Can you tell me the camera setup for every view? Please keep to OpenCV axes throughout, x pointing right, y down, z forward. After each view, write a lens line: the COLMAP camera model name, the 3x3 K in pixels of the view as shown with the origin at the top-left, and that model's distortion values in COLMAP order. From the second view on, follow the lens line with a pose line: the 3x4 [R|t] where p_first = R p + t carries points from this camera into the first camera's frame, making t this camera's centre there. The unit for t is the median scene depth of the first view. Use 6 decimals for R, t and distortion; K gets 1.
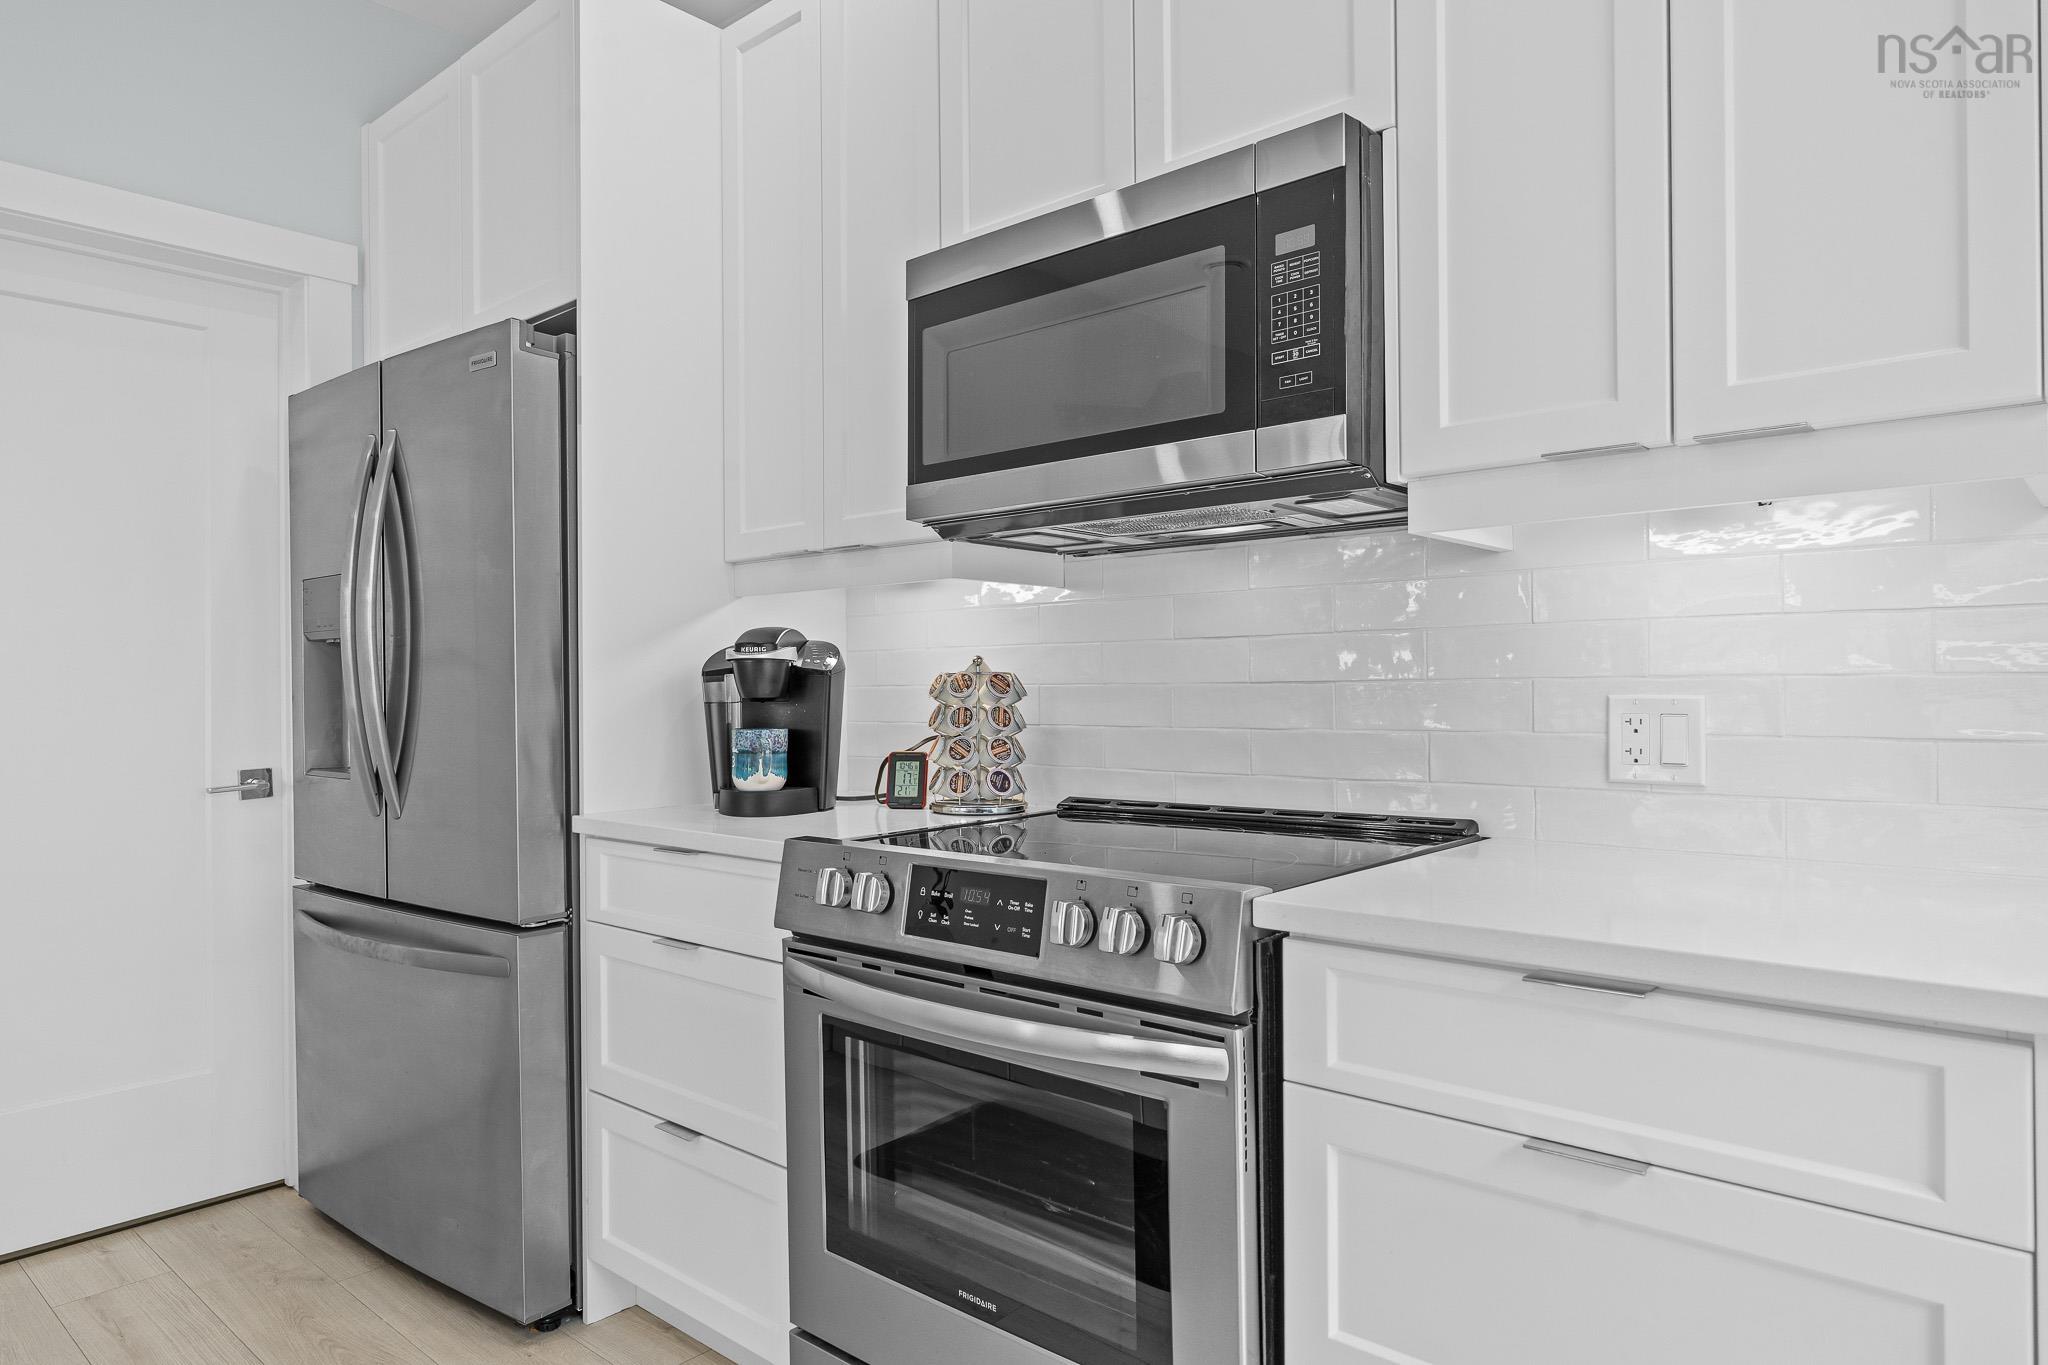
lens RADIAL K [[1268.9, 0, 1021.2], [0, 1268.9, 686.1], [0, 0, 1]] dist [-0.004649, 0.001852]
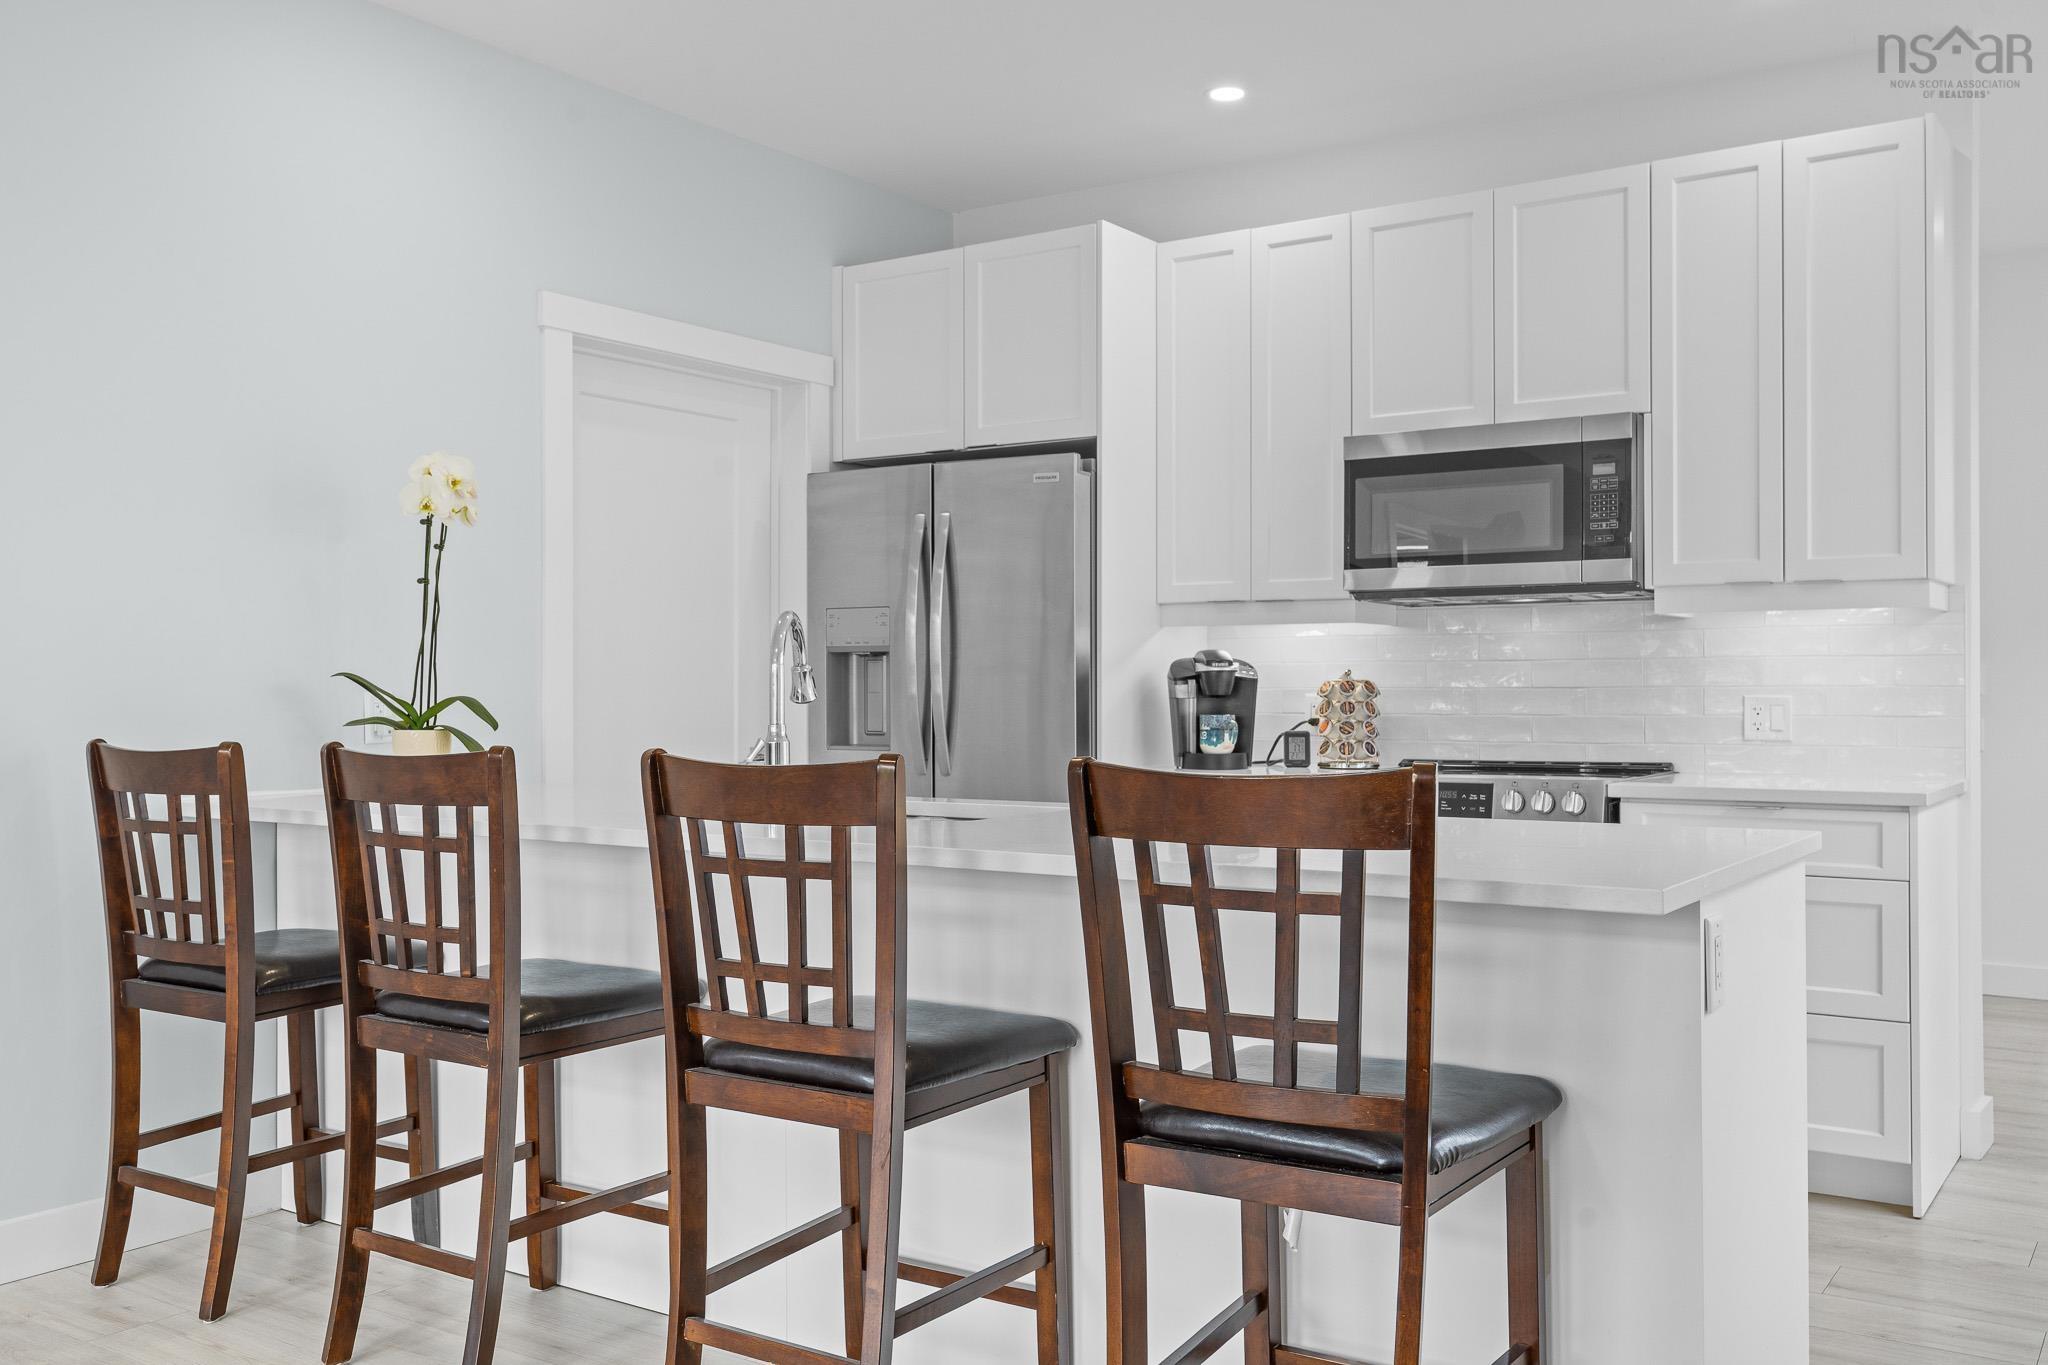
lens RADIAL K [[1783.8, 0, 1035.4], [0, 1783.8, 687.0], [0, 0, 1]] dist [0.001192, -0.005597]
pose [[0.991708, 0.007408, 0.128294, -0.802692], [-0.007019, 0.999969, -0.003480, 0.009123], [-0.128316, 0.002551, 0.991730, -1.307284]]
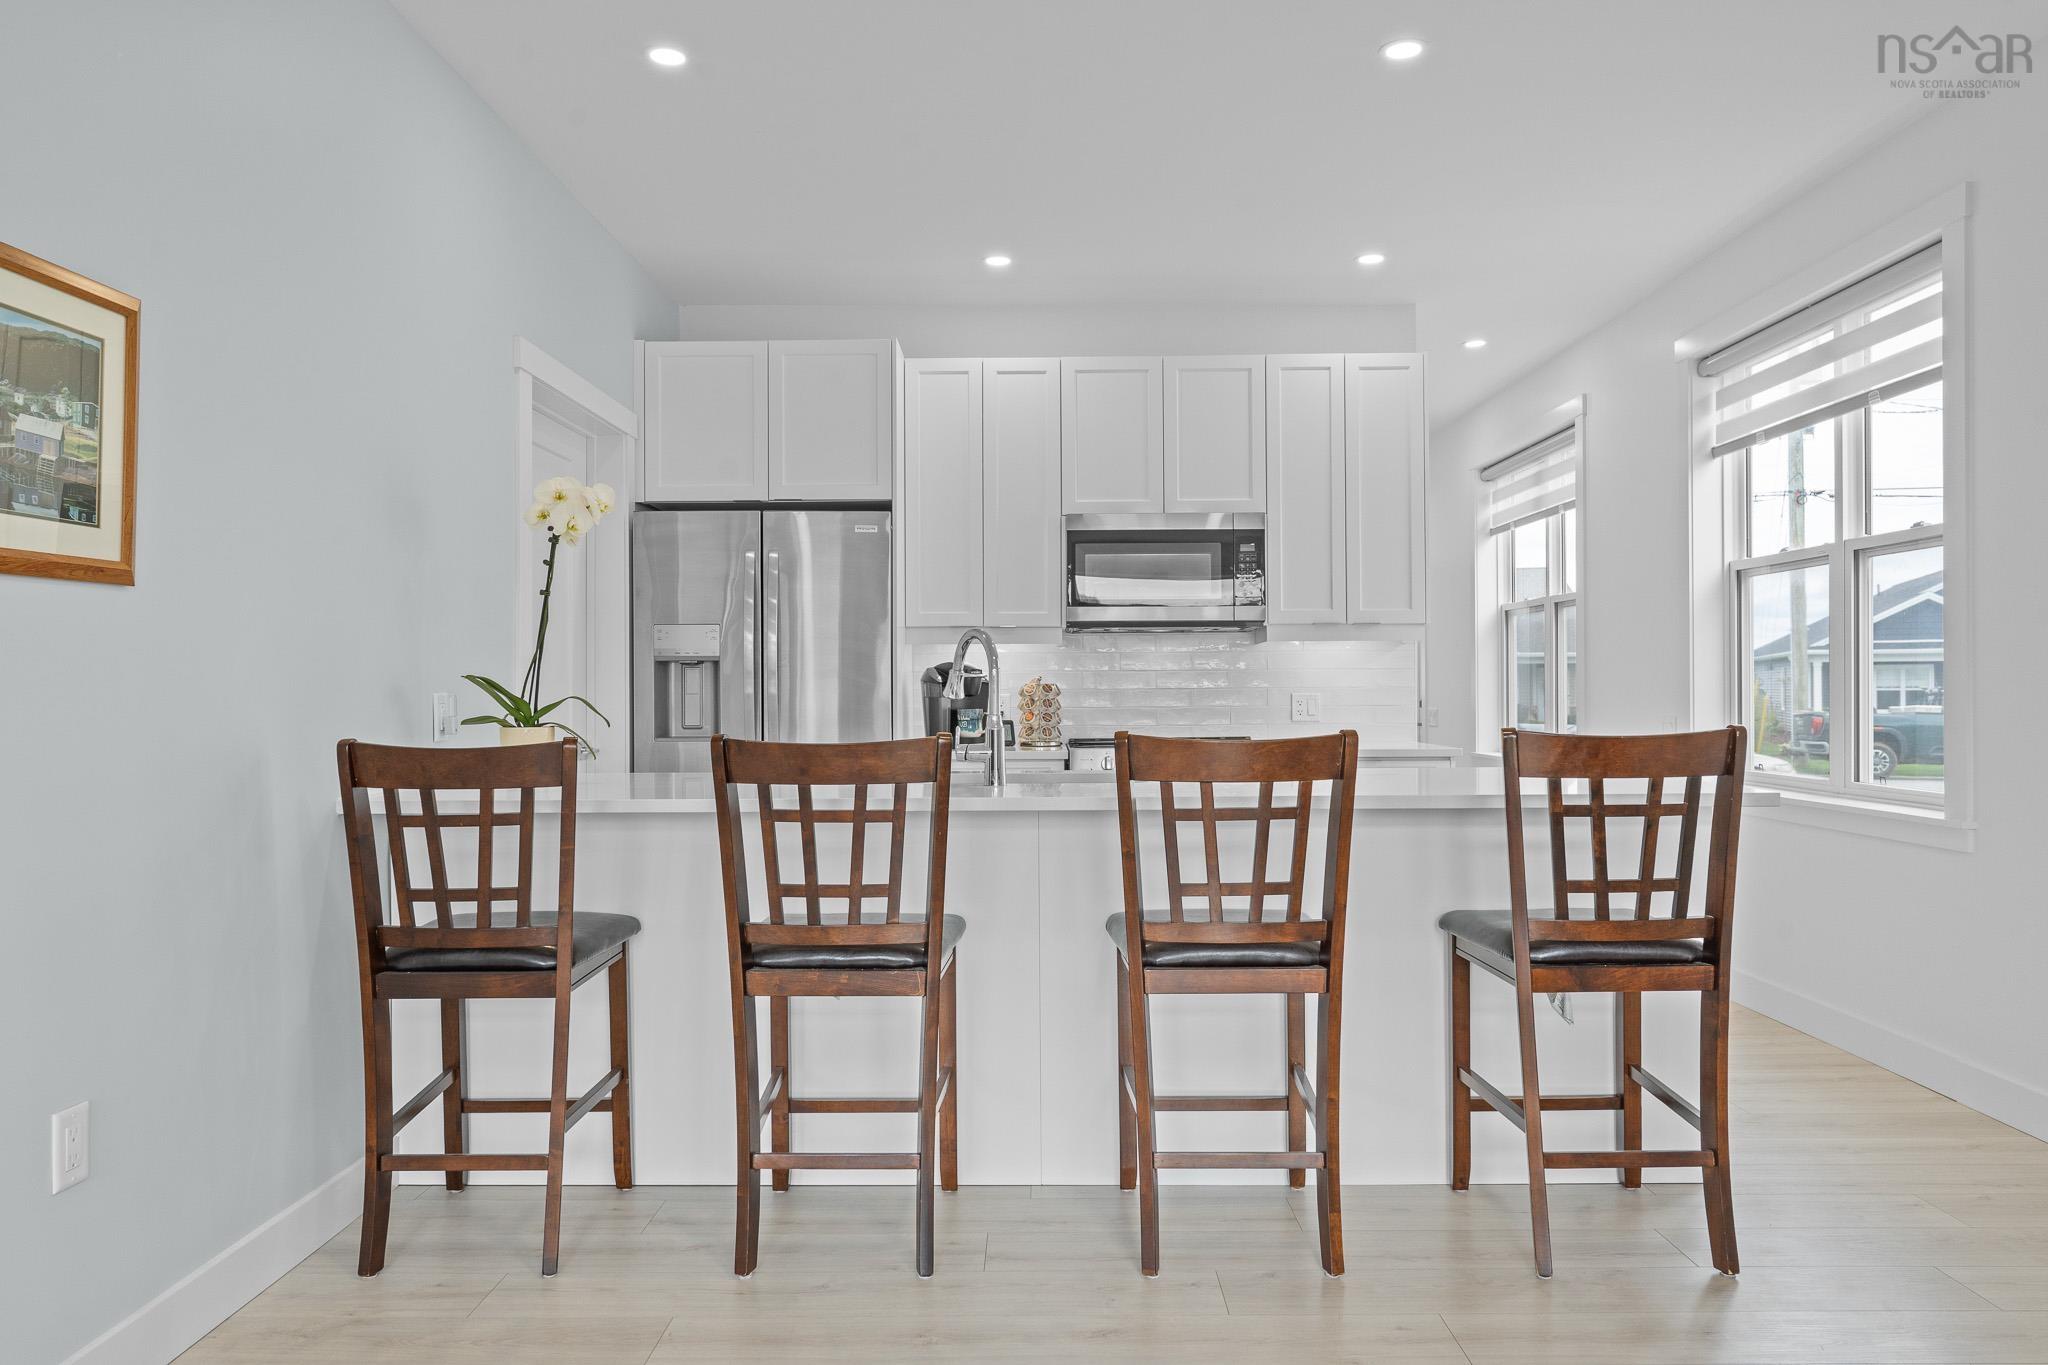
lens RADIAL K [[1380.5, 0, 1024.1], [0, 1380.5, 689.0], [0, 0, 1]] dist [-0.018142, -0.002308]
pose [[0.764137, 0.006303, 0.645023, -1.852367], [-0.003434, 0.999978, -0.005703, 0.014432], [-0.645045, 0.002143, 0.764142, -0.963509]]
